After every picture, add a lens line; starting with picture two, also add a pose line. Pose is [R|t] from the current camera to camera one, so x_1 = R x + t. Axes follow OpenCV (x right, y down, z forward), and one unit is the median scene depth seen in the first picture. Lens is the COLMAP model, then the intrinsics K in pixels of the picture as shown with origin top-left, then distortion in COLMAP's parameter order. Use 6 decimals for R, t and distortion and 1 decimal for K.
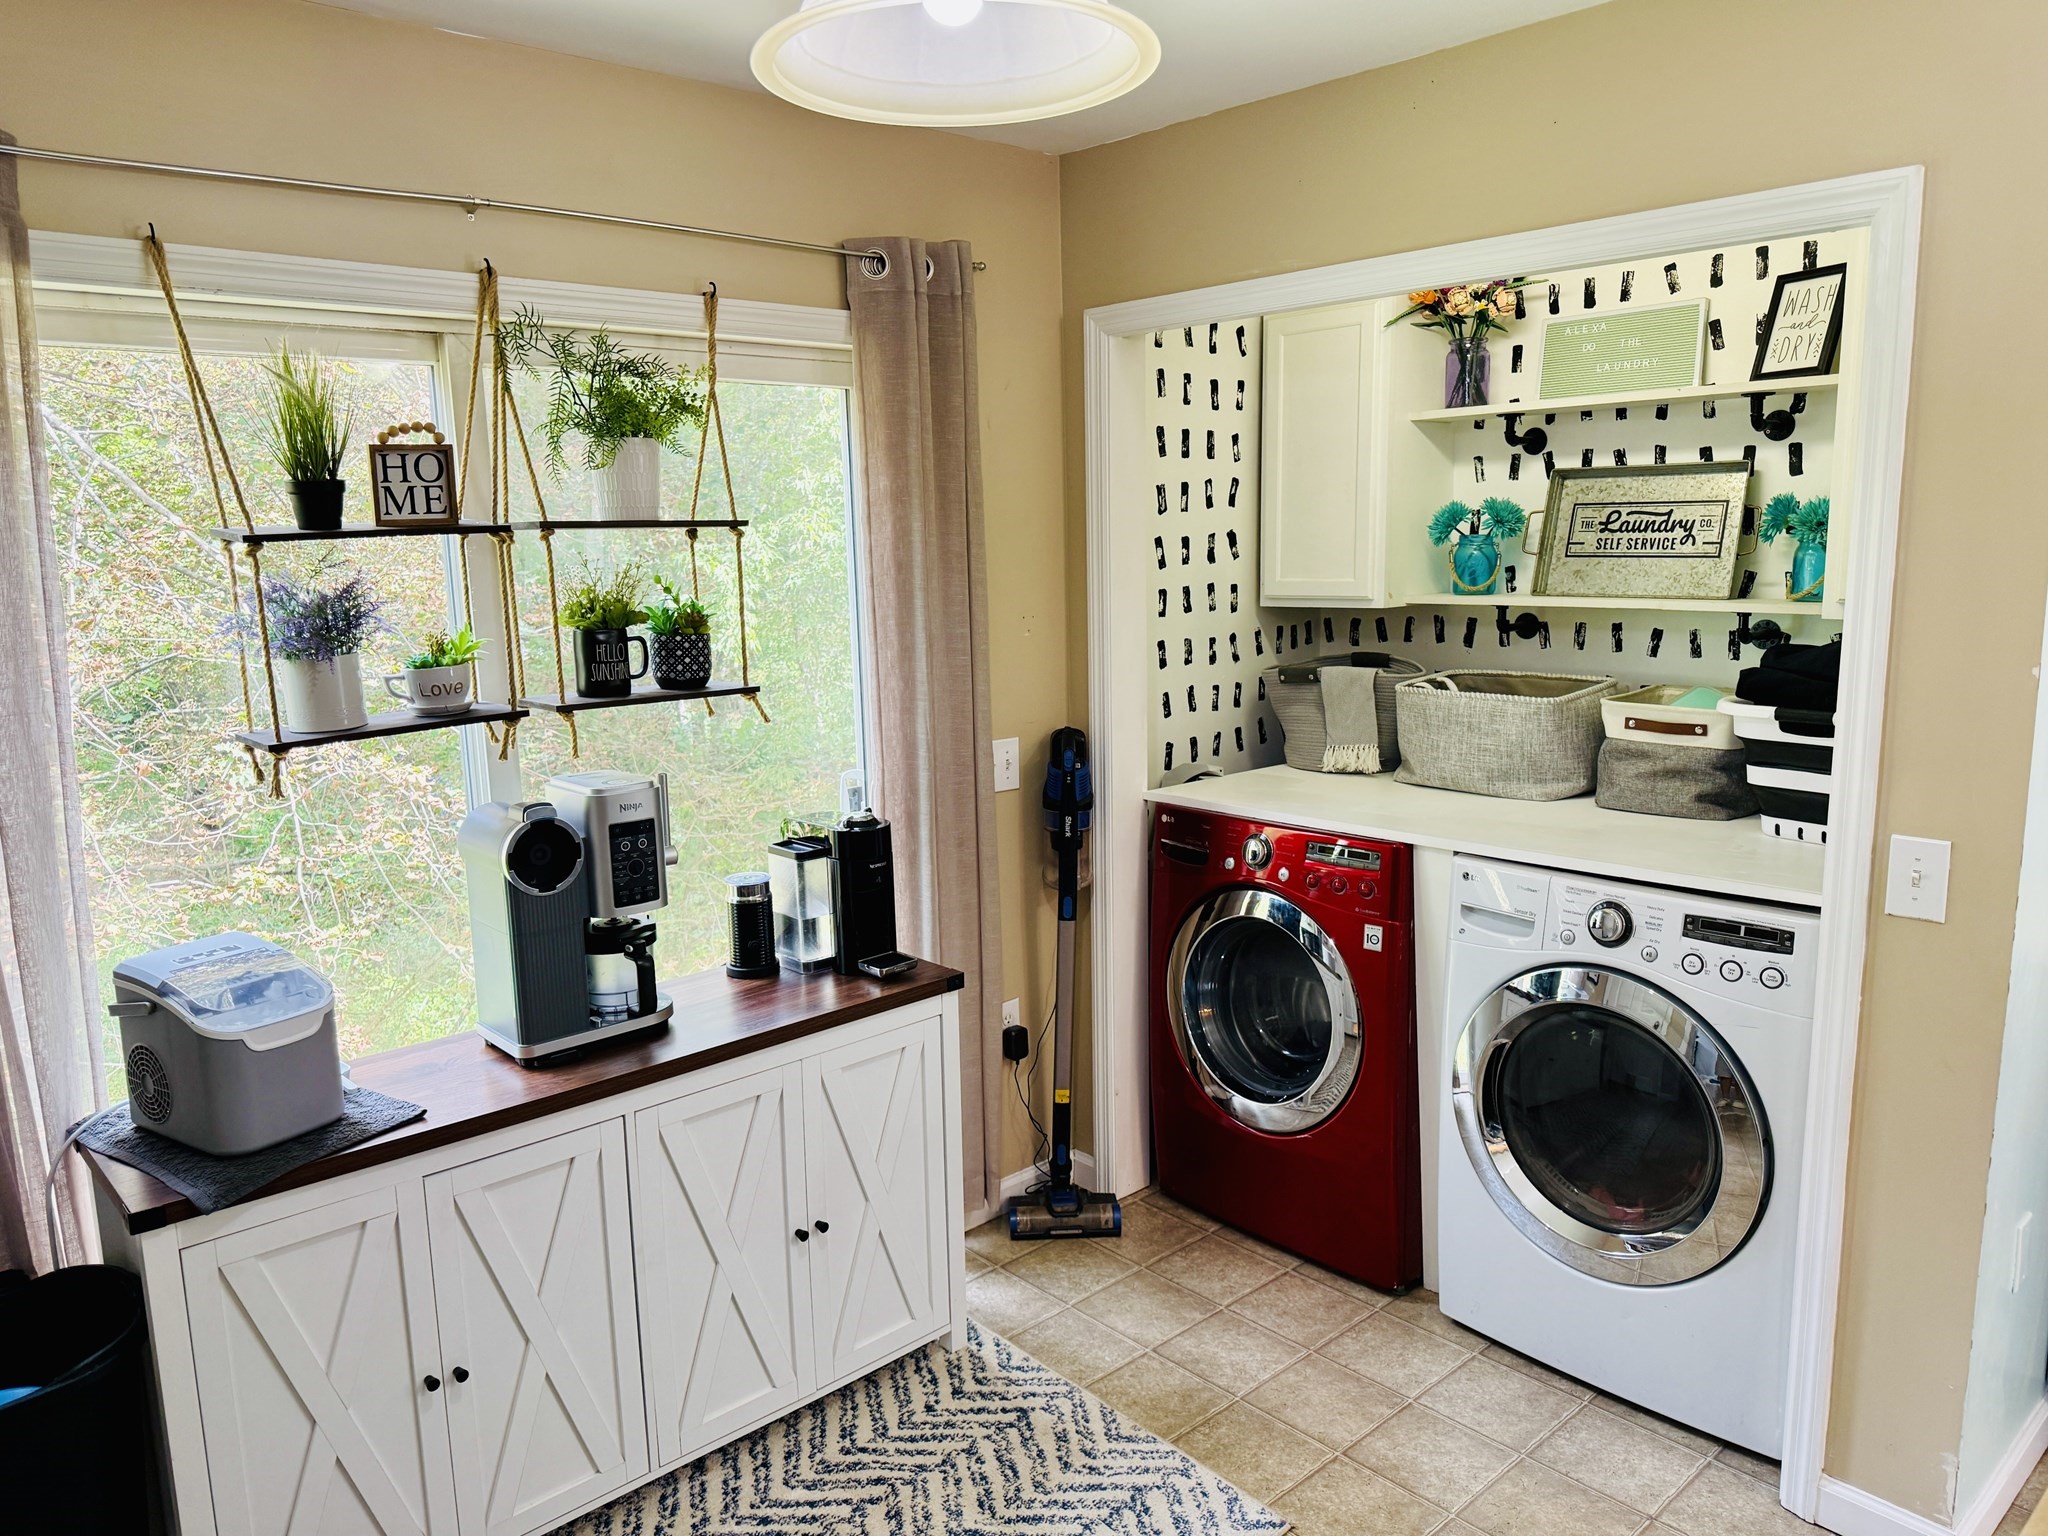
lens RADIAL K [[1449.3, 0, 1027.4], [0, 1449.3, 760.7], [0, 0, 1]] dist [0.123064, -0.177123]
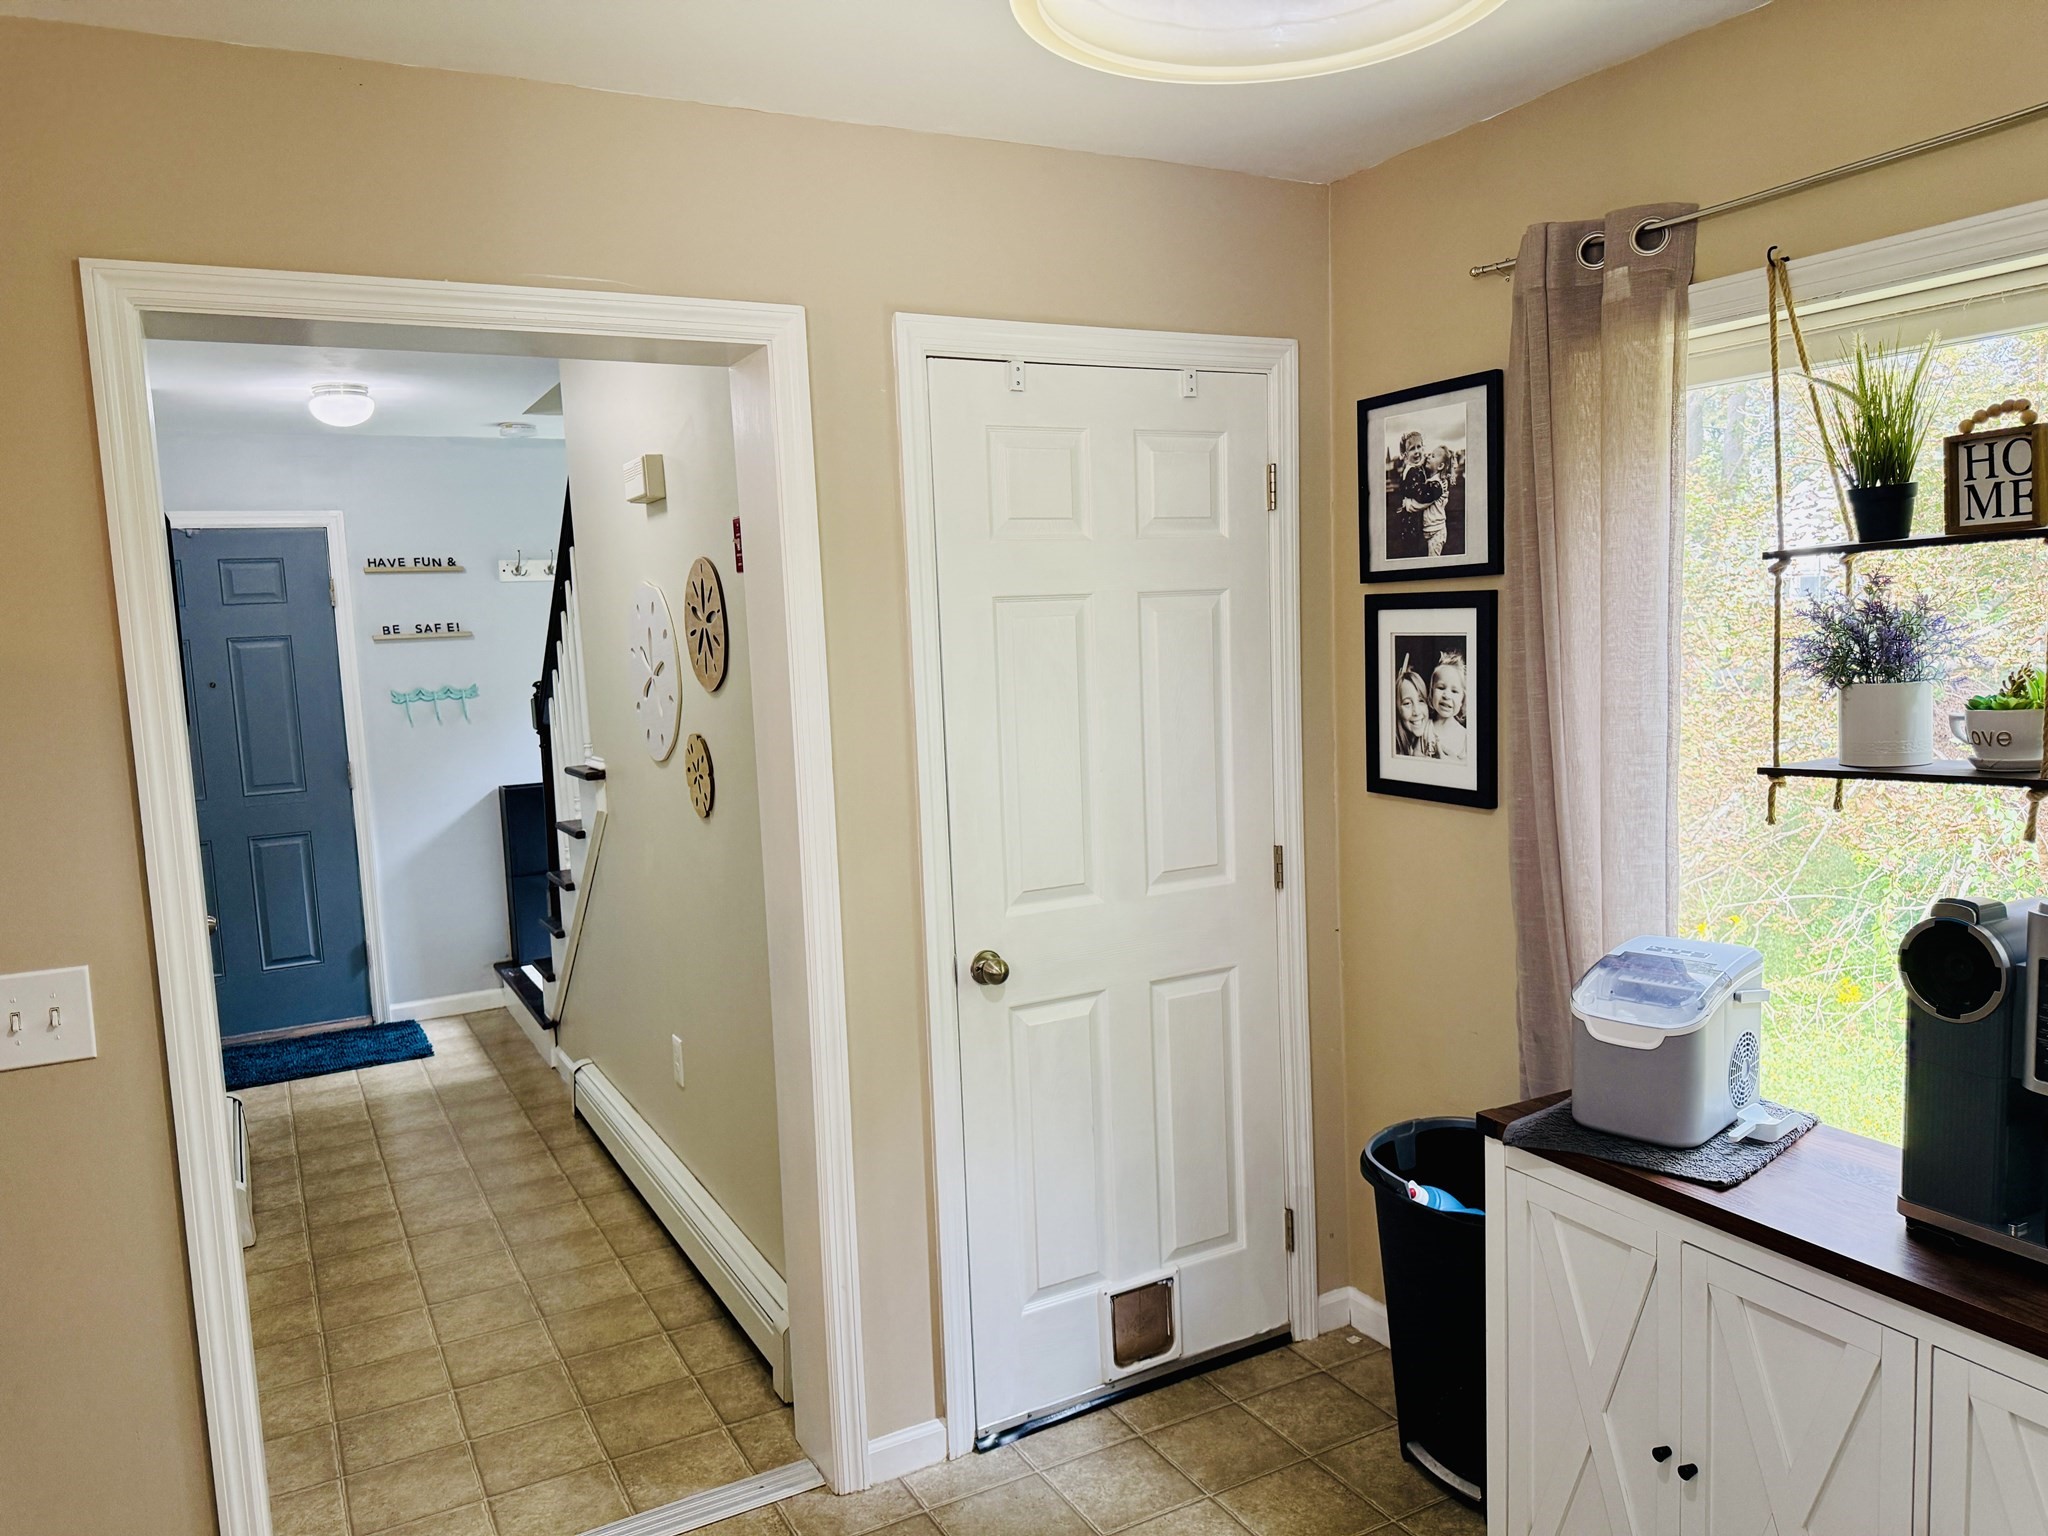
lens RADIAL K [[1449.3, 0, 1029.0], [0, 1449.3, 777.8], [0, 0, 1]] dist [0.115008, -0.152184]
pose [[-0.226612, 0.129879, -0.965287, 0.479646], [-0.122934, 0.979329, 0.160629, -0.091394], [0.966196, 0.155067, -0.205961, 0.666835]]
